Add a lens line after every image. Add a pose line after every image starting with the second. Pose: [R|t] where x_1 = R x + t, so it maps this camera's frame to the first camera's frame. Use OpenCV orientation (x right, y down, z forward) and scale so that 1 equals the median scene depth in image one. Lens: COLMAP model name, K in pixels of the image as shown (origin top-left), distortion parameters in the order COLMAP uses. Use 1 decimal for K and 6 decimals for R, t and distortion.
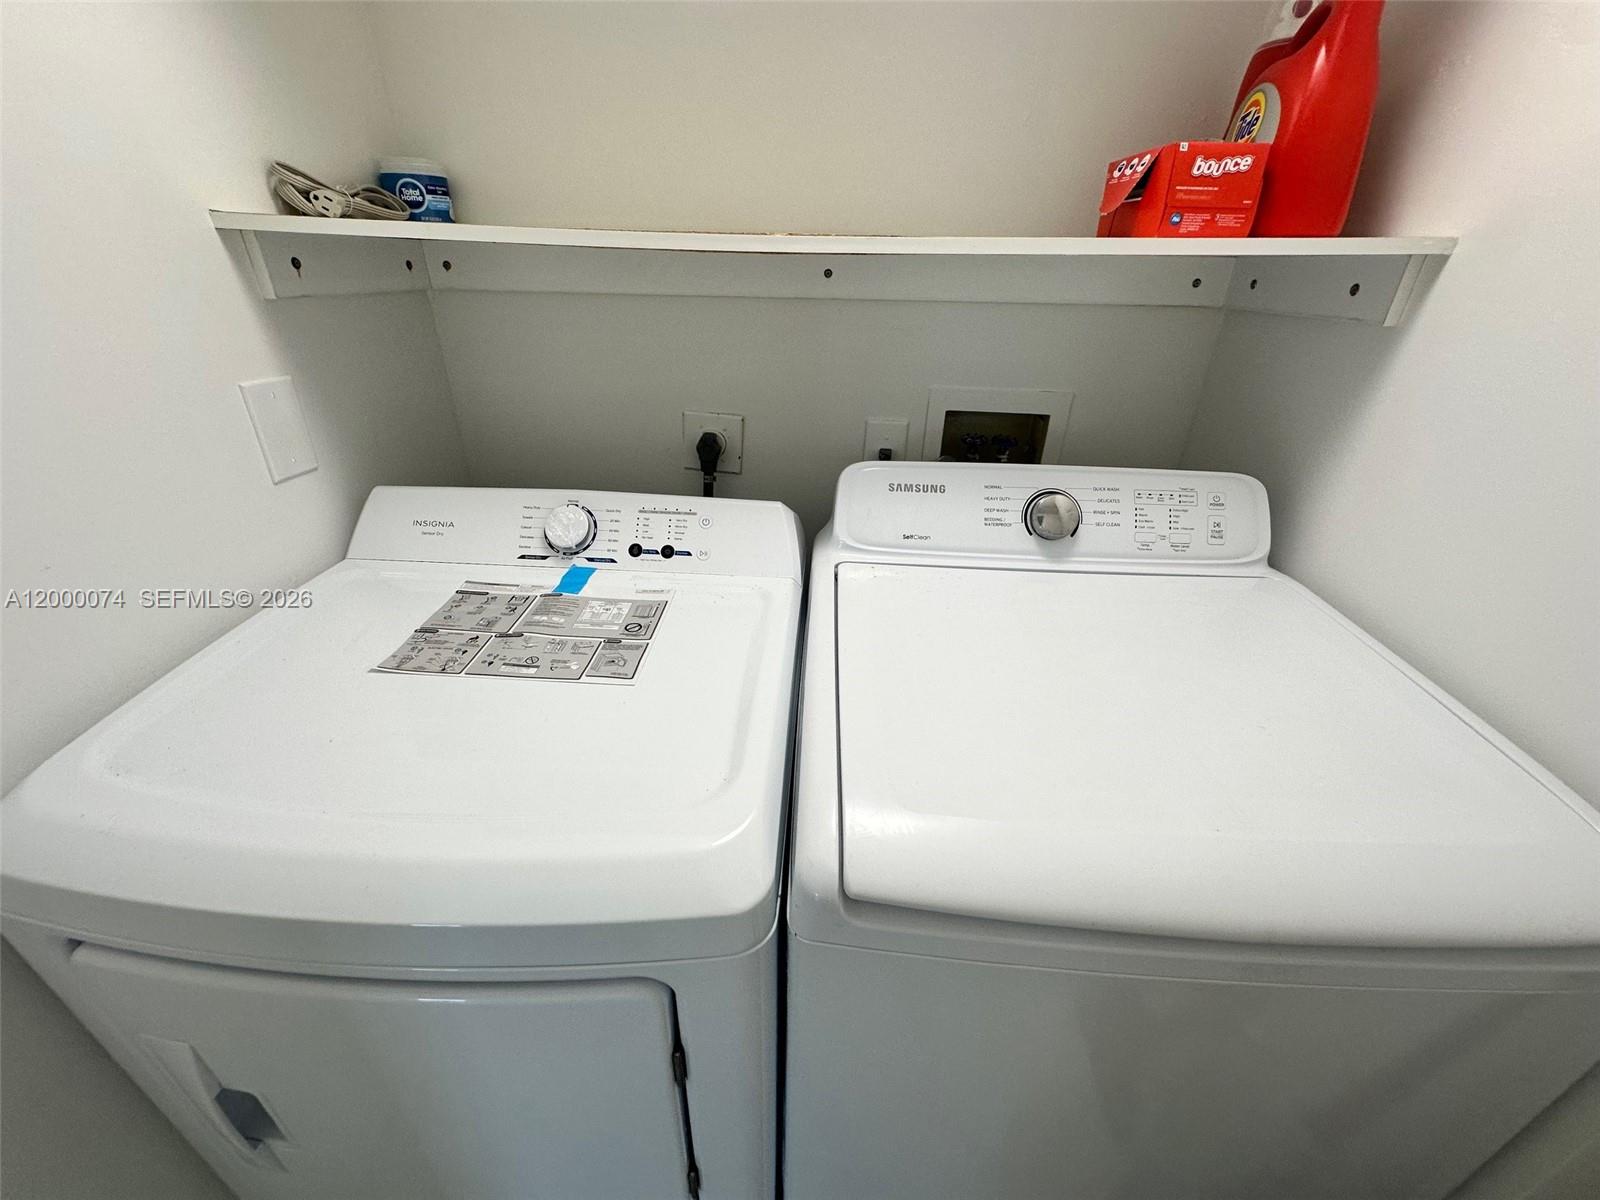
lens RADIAL K [[636.4, 0, 792.2], [0, 636.4, 608.9], [0, 0, 1]] dist [-0.006467, 0.000400]
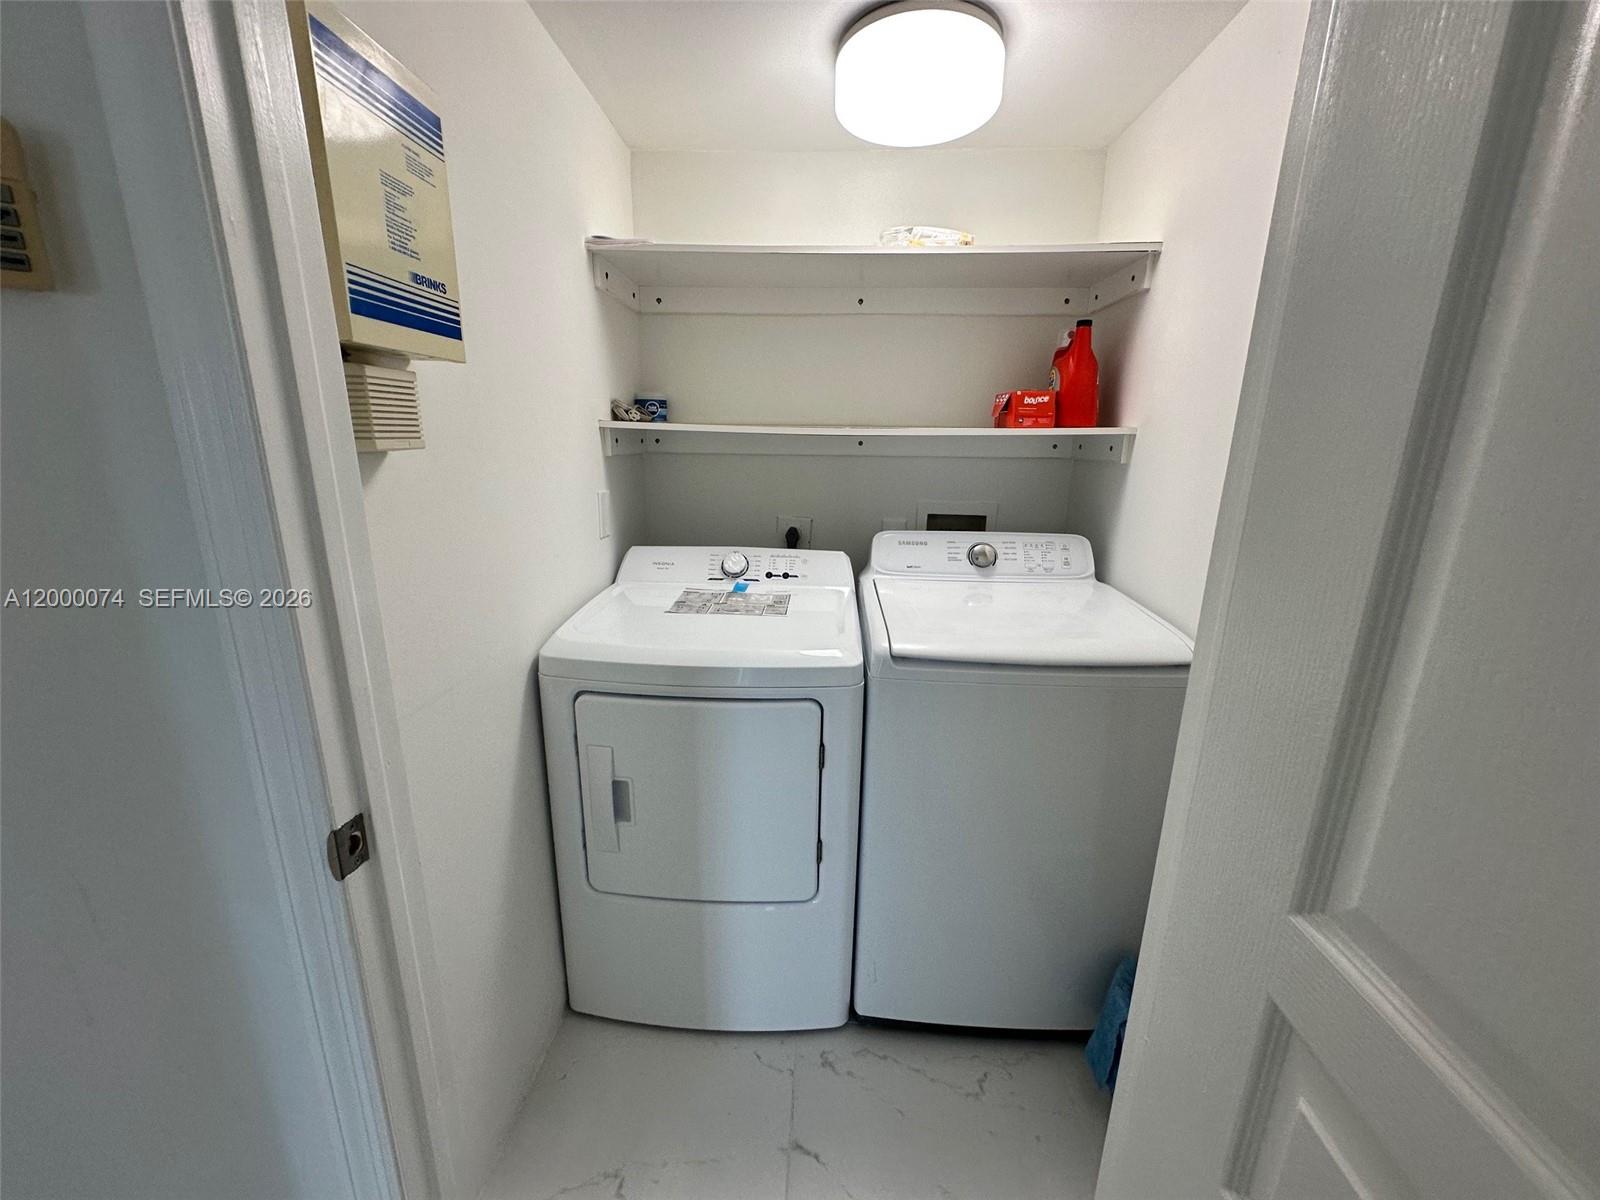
lens RADIAL K [[636.4, 0, 800.4], [0, 636.4, 596.7], [0, 0, 1]] dist [-0.006467, 0.000400]
pose [[0.999947, -0.008972, 0.005041, -0.163684], [0.009926, 0.970162, -0.242253, 0.447588], [-0.002718, 0.242290, 0.970200, -0.874142]]
